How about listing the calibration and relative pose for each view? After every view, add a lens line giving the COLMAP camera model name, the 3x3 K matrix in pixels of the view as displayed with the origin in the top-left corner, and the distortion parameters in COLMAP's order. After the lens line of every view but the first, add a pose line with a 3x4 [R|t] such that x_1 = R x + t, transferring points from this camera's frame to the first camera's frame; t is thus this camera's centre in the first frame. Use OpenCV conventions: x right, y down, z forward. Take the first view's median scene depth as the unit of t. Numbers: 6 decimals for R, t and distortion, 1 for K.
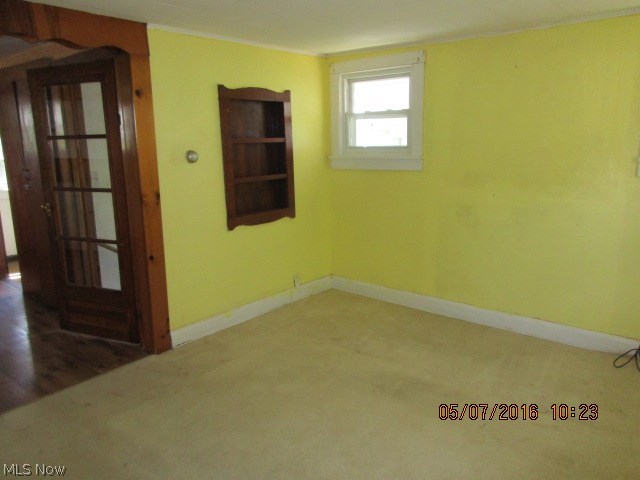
lens RADIAL K [[471.5, 0, 320.0], [0, 471.5, 240.0], [0, 0, 1]] dist [-0.003868, -0.000876]
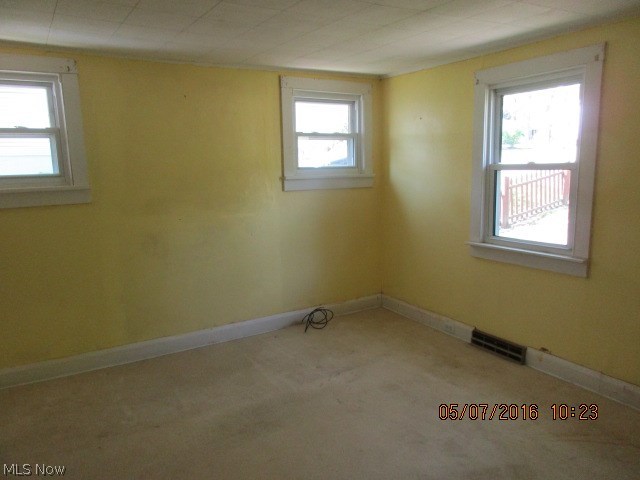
lens RADIAL K [[471.5, 0, 320.0], [0, 471.5, 240.0], [0, 0, 1]] dist [-0.003868, -0.000876]
pose [[0.320934, -0.147345, 0.935570, -0.483837], [0.208962, 0.974497, 0.081794, -0.071657], [-0.923762, 0.169248, 0.343538, 0.380583]]
